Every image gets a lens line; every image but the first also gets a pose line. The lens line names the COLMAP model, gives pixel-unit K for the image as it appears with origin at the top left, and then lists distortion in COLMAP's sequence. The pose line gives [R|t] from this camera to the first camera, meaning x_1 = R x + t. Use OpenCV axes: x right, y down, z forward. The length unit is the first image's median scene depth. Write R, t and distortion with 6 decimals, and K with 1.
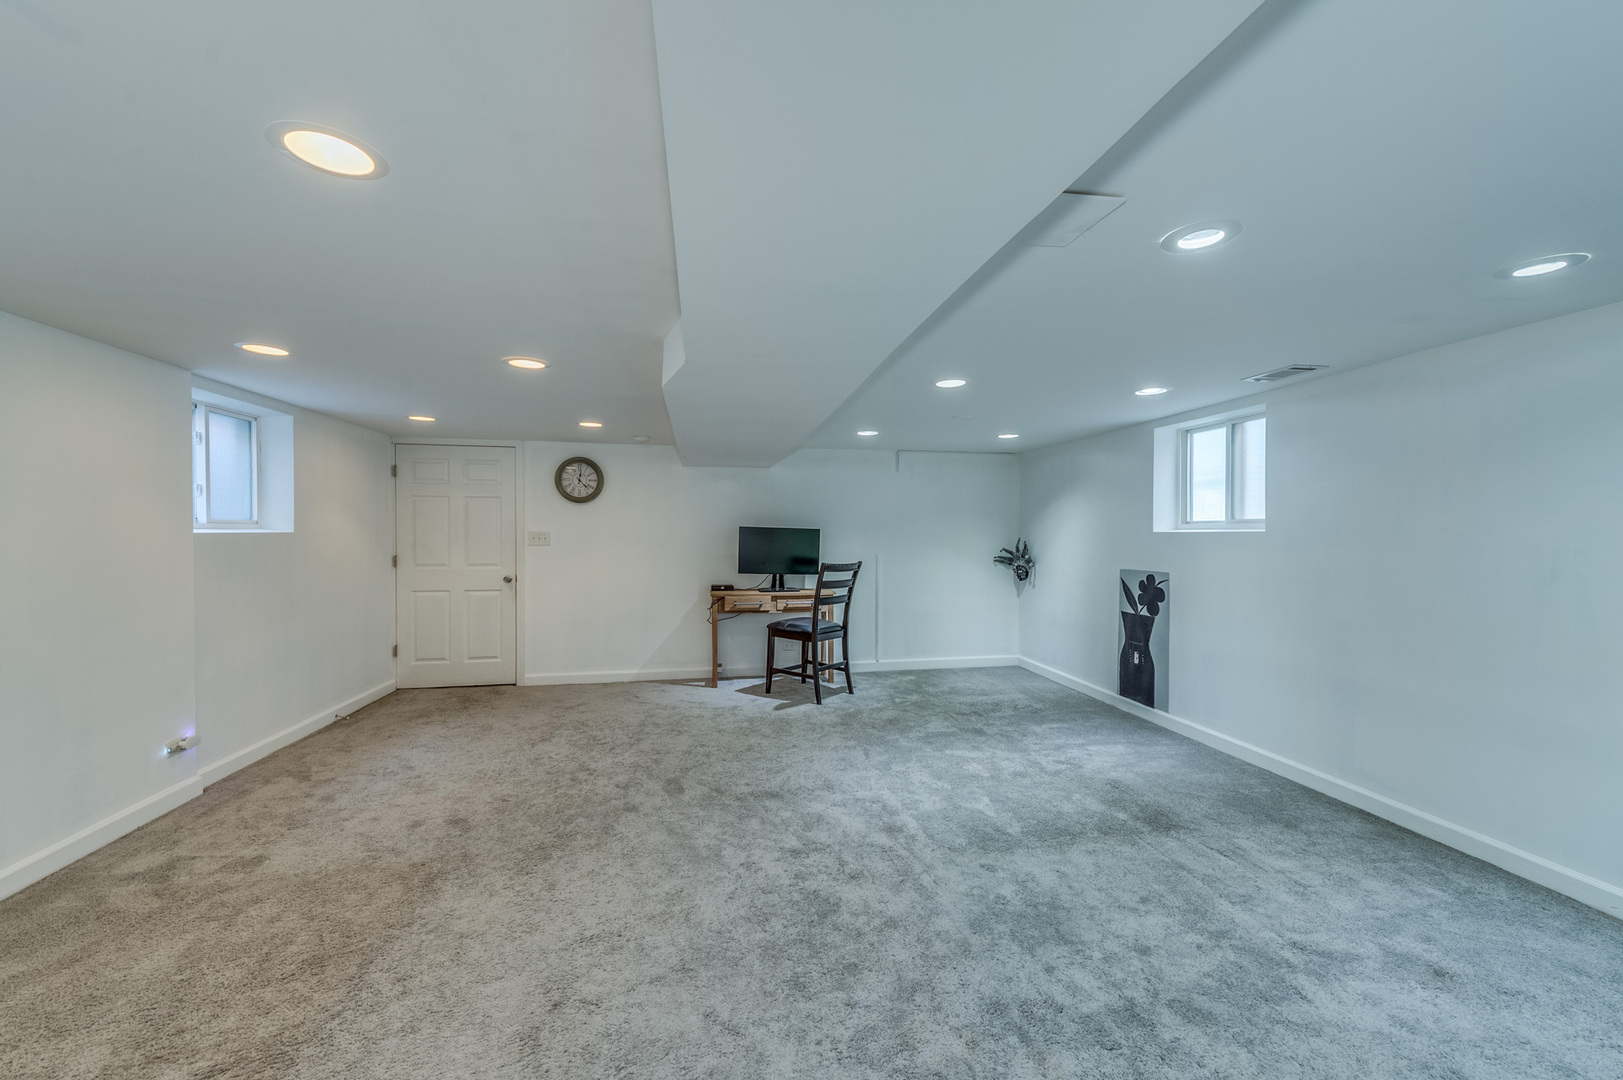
lens RADIAL K [[634.0, 0, 811.9], [0, 634.0, 536.5], [0, 0, 1]] dist [0.009192, -0.001580]
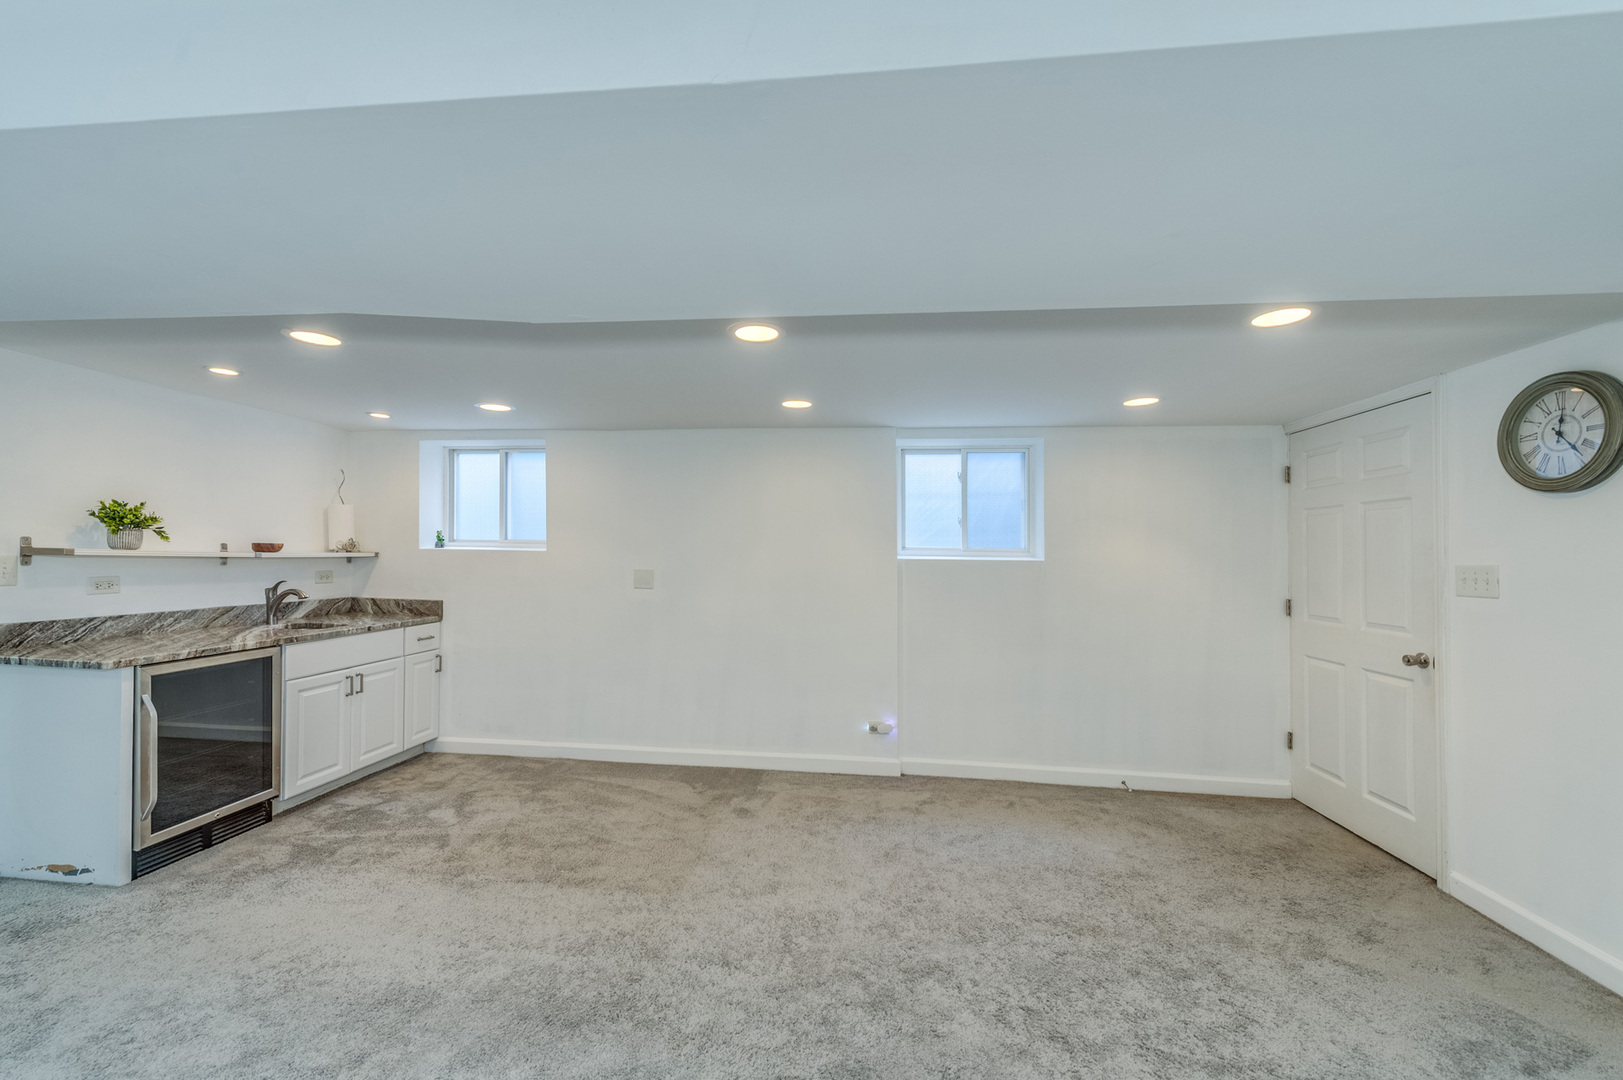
lens RADIAL K [[634.0, 0, 804.4], [0, 634.0, 560.4], [0, 0, 1]] dist [0.009192, -0.001580]
pose [[-0.281543, -0.001167, -0.959548, 0.142212], [-0.024028, 0.999694, 0.005835, -0.002771], [0.959248, 0.024698, -0.281485, 0.697390]]
